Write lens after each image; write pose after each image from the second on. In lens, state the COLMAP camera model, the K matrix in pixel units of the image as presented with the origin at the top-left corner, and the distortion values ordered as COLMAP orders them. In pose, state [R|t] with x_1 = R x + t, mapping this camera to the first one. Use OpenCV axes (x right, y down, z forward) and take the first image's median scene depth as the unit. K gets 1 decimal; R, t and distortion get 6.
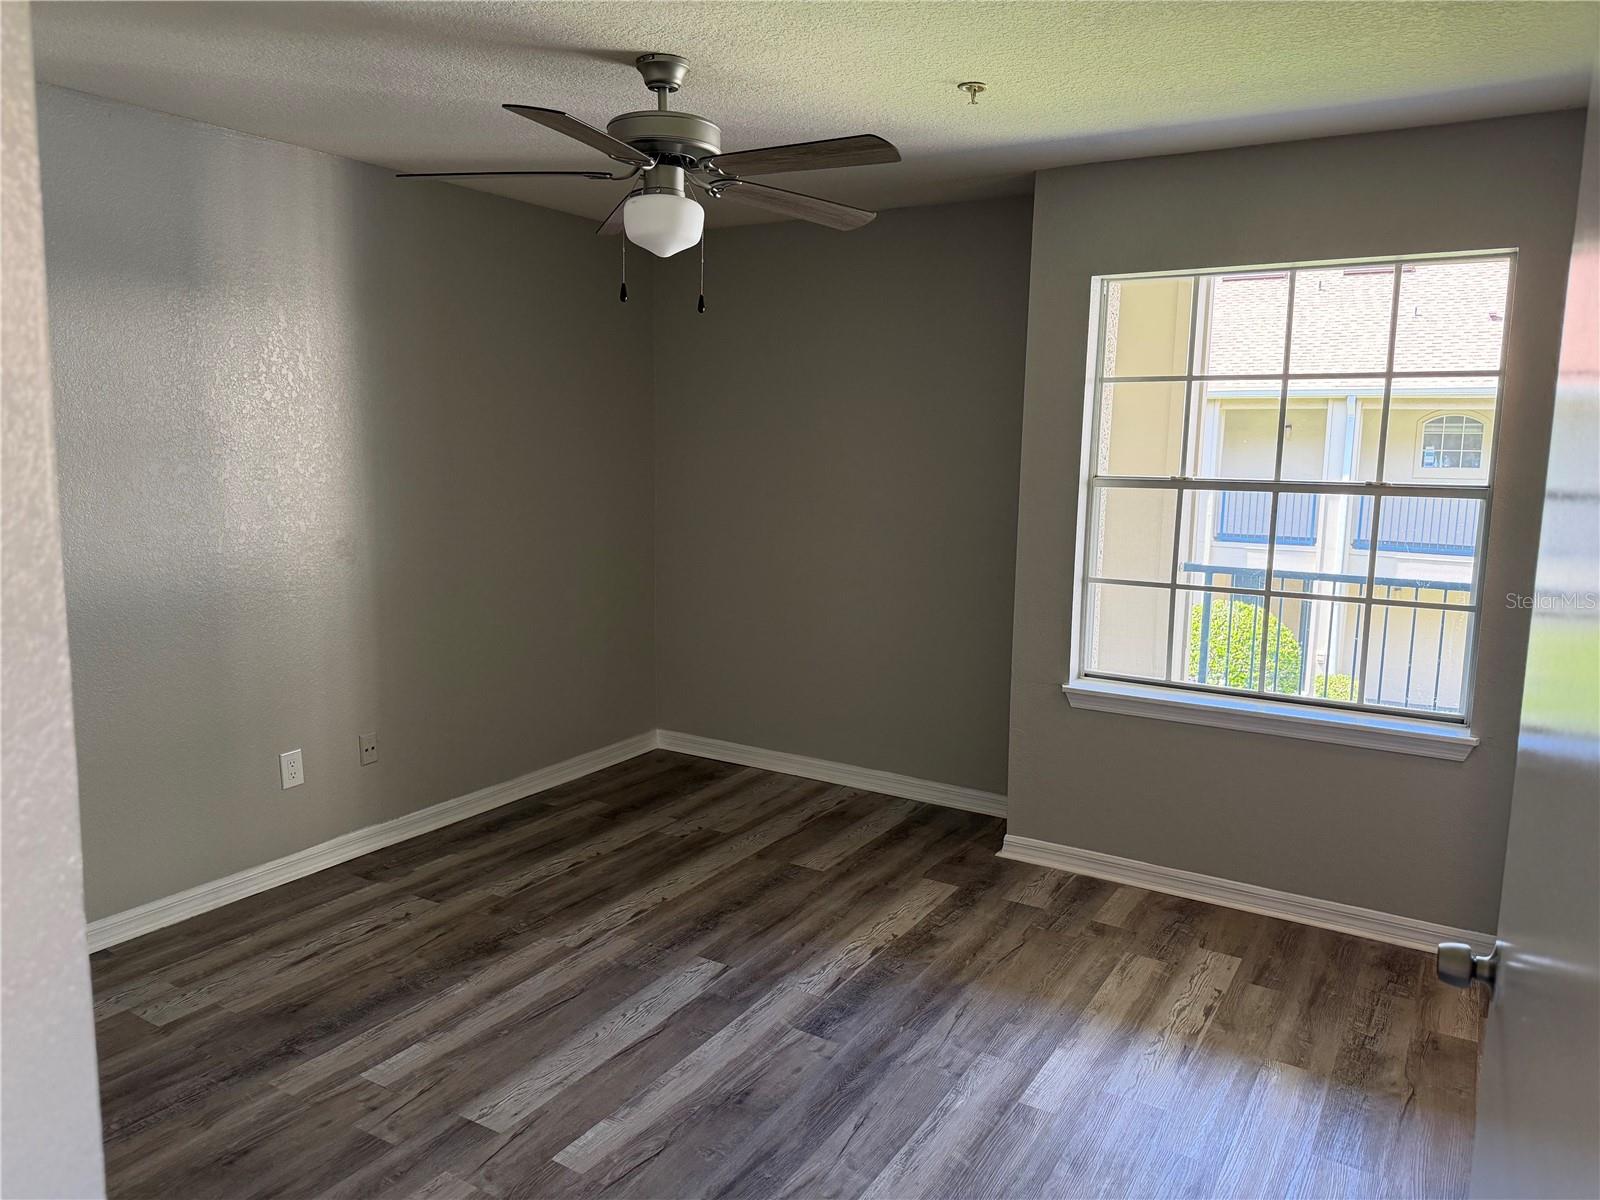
lens RADIAL K [[1129.9, 0, 800.0], [0, 1129.9, 600.0], [0, 0, 1]] dist [-0.000762, -0.002098]
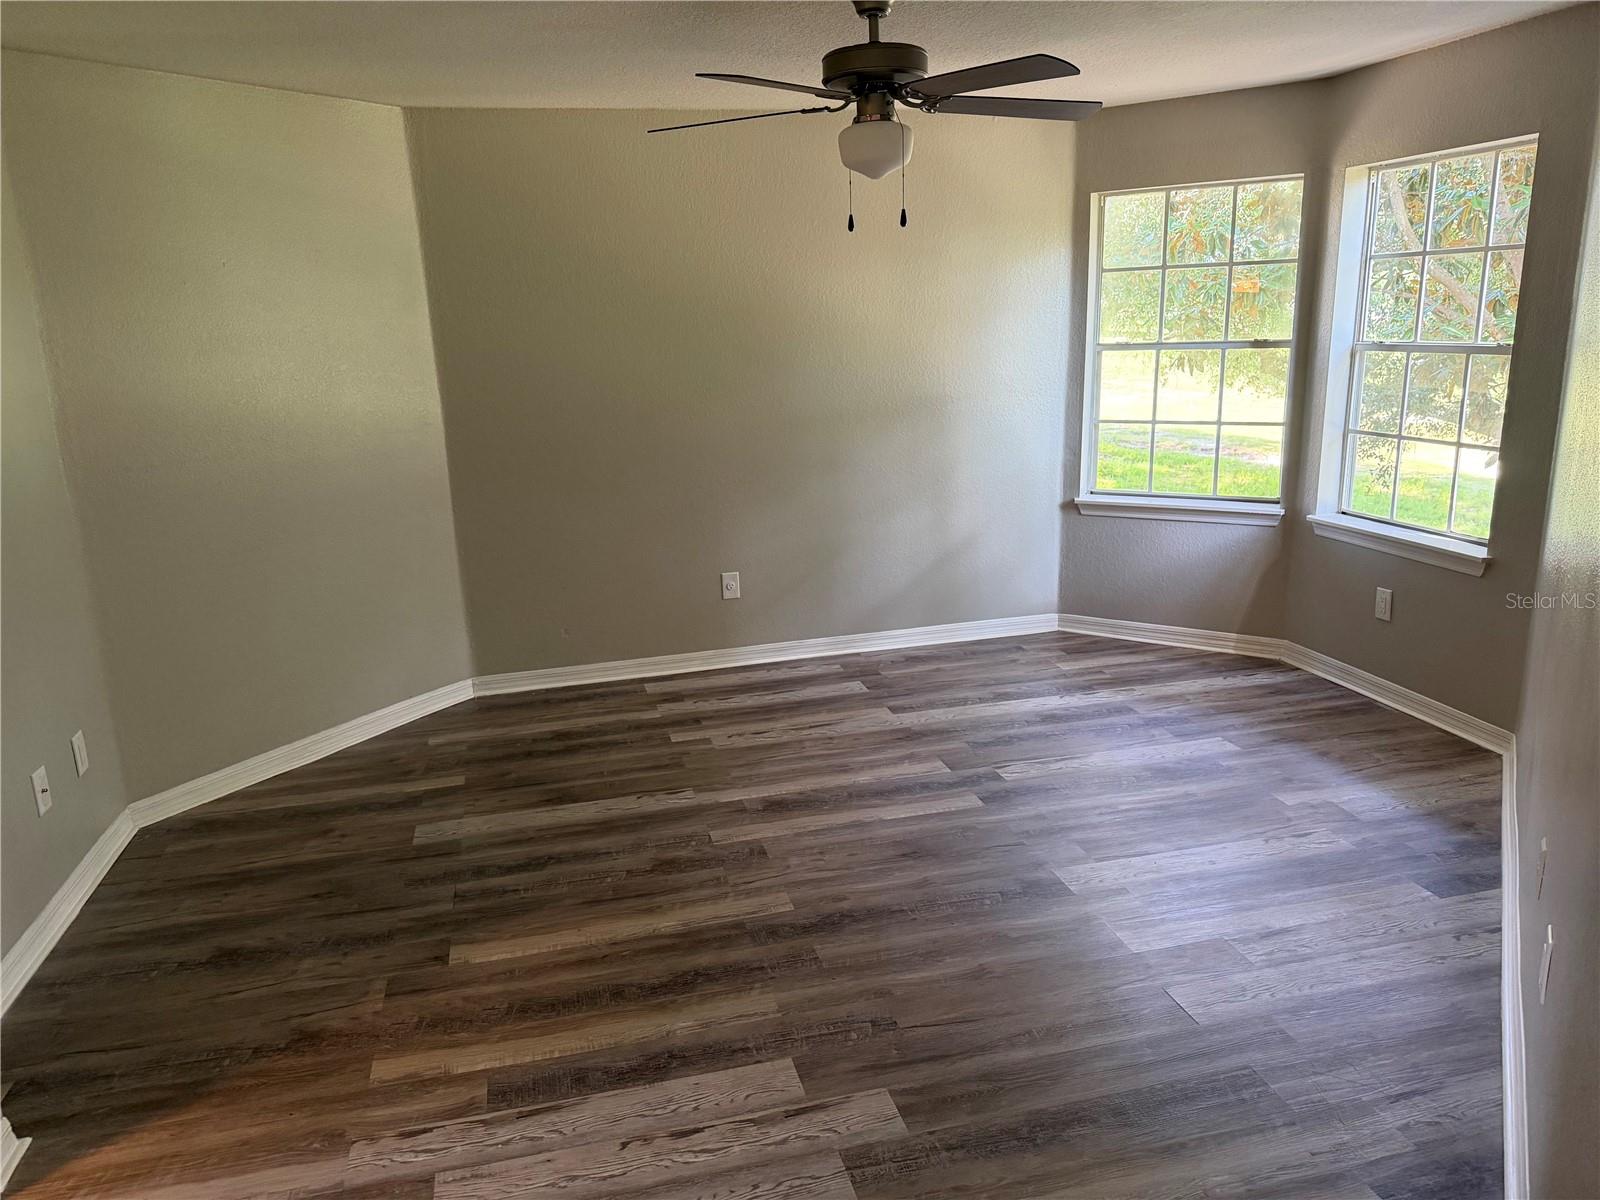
lens RADIAL K [[1129.9, 0, 800.0], [0, 1129.9, 600.0], [0, 0, 1]] dist [-0.000762, -0.002098]
pose [[0.964237, 0.033223, -0.262953, 0.288228], [-0.008126, 0.995352, 0.095961, 0.075937], [0.264919, -0.090393, 0.960025, -0.454991]]
